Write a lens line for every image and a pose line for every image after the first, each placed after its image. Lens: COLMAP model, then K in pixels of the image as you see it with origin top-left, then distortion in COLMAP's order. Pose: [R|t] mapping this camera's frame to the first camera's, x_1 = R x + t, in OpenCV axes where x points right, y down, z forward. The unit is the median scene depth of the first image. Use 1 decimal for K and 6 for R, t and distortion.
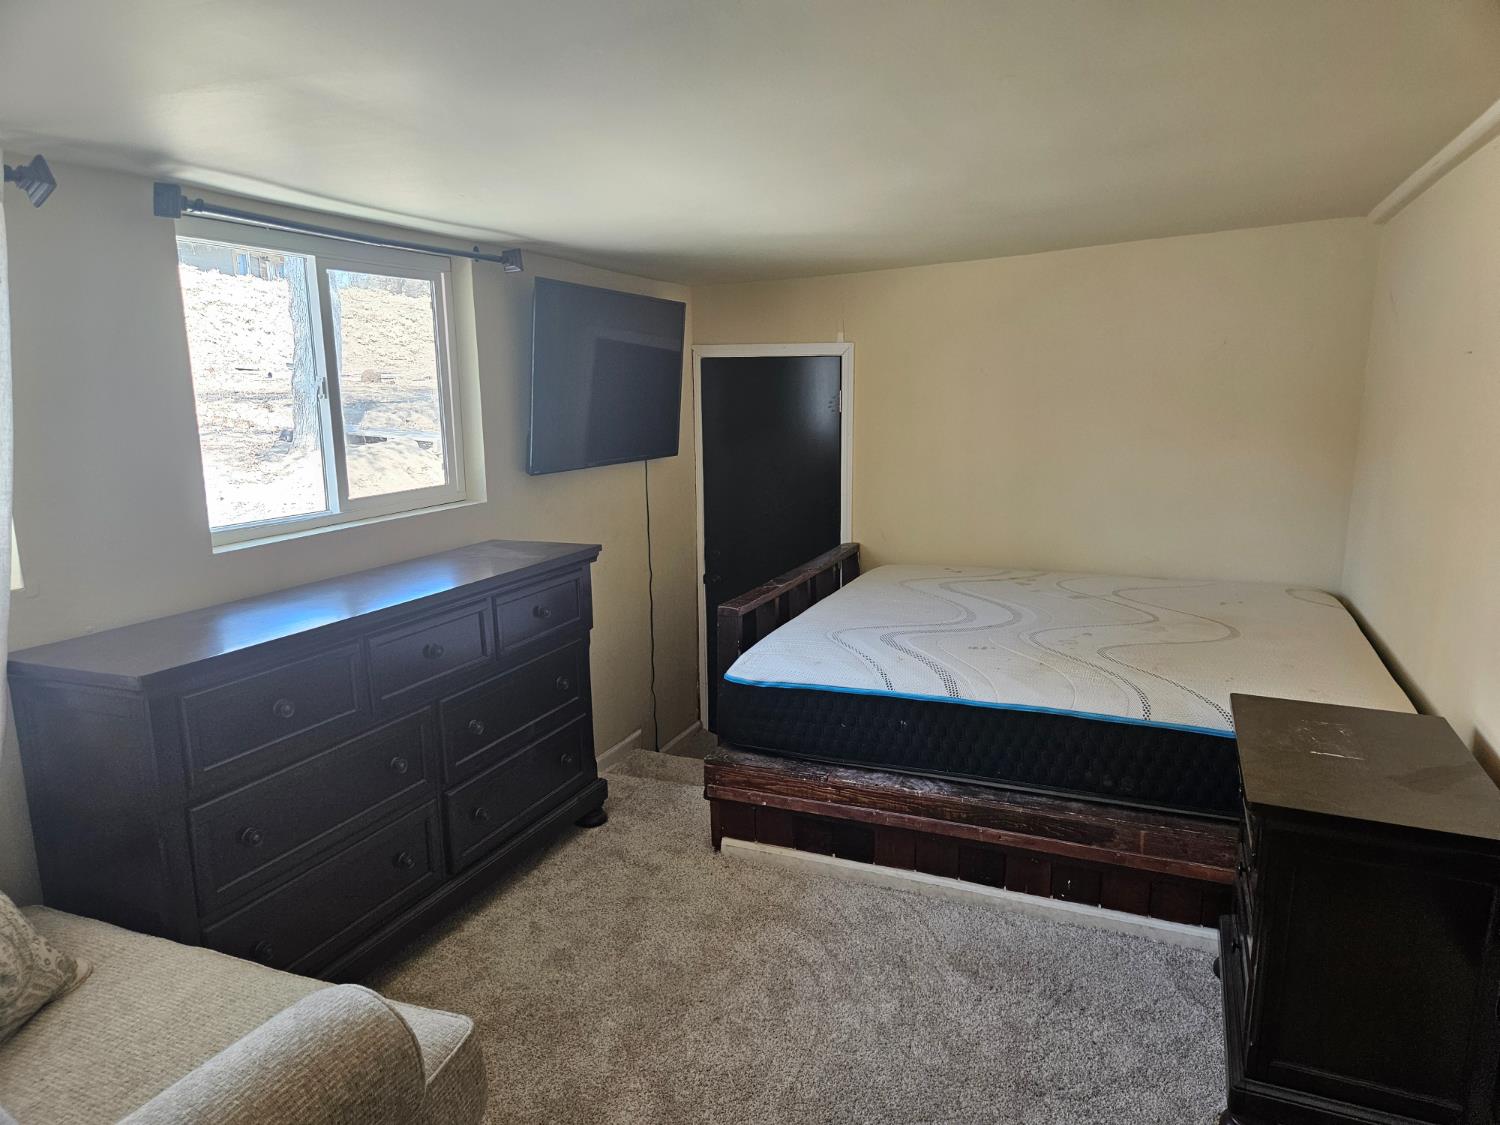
lens RADIAL K [[1016.4, 0, 754.9], [0, 1016.4, 565.5], [0, 0, 1]] dist [0.063557, -0.050676]
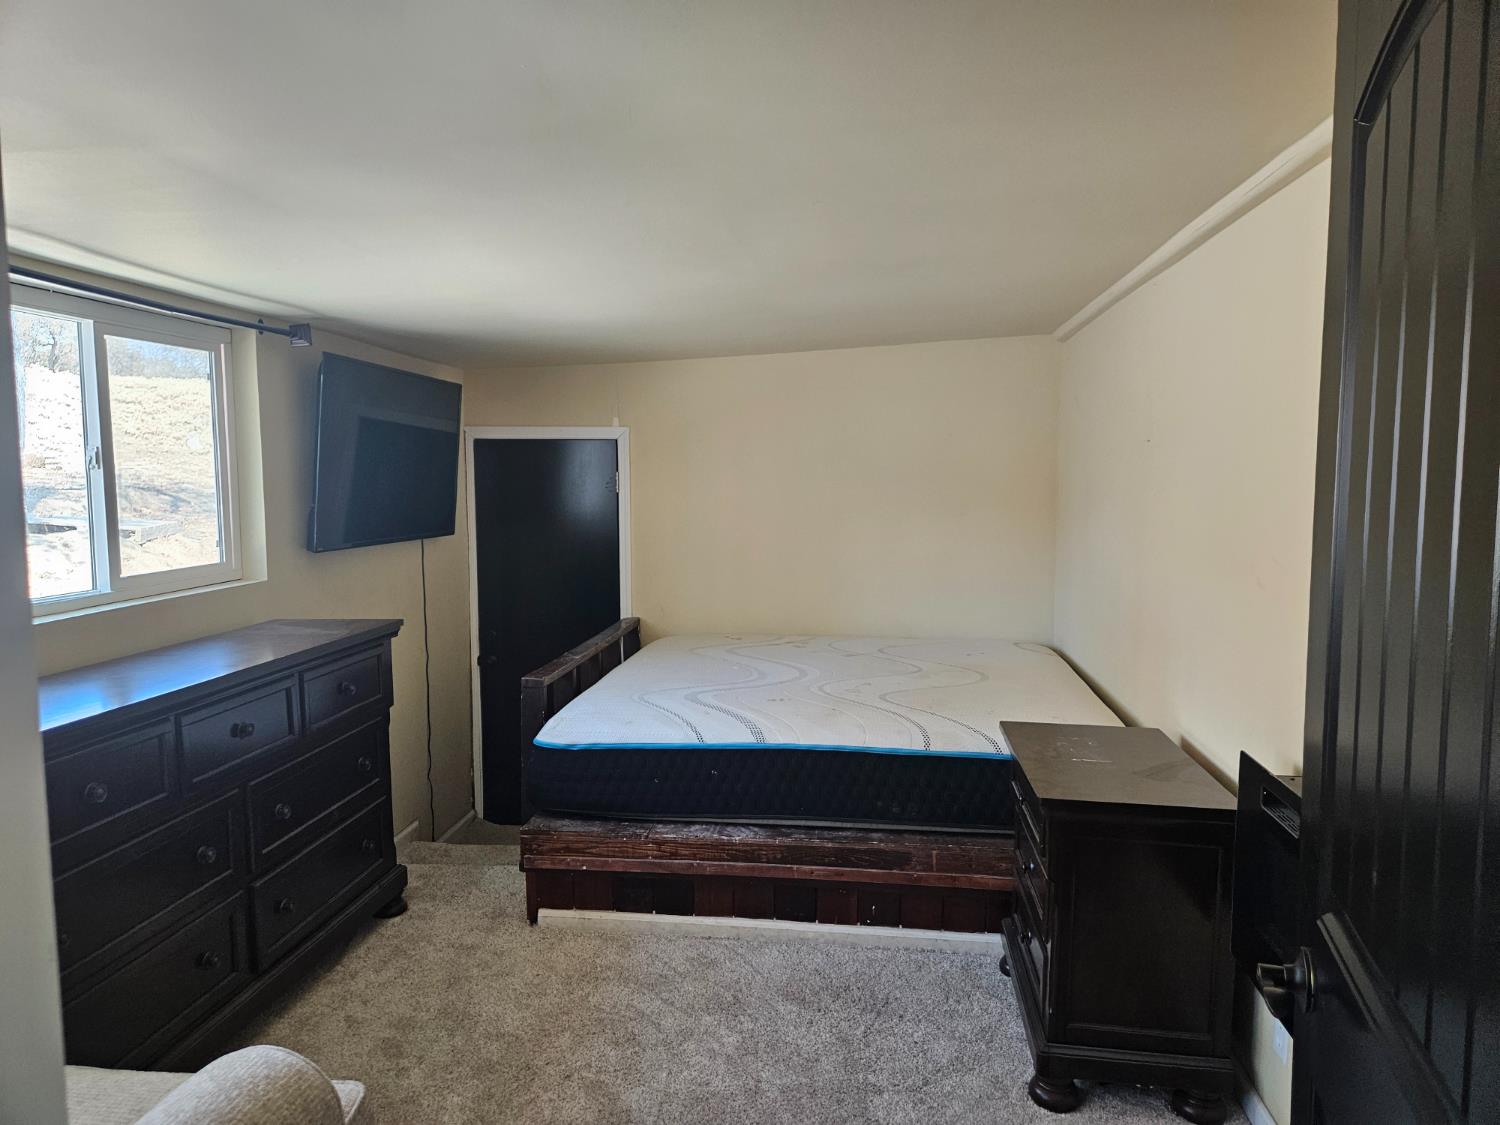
lens RADIAL K [[1016.4, 0, 763.9], [0, 1016.4, 559.6], [0, 0, 1]] dist [0.063557, -0.050676]
pose [[0.962307, -0.016647, 0.271455, -0.093468], [0.042313, 0.995135, -0.088973, 0.028173], [-0.268653, 0.097106, 0.958330, -0.053282]]
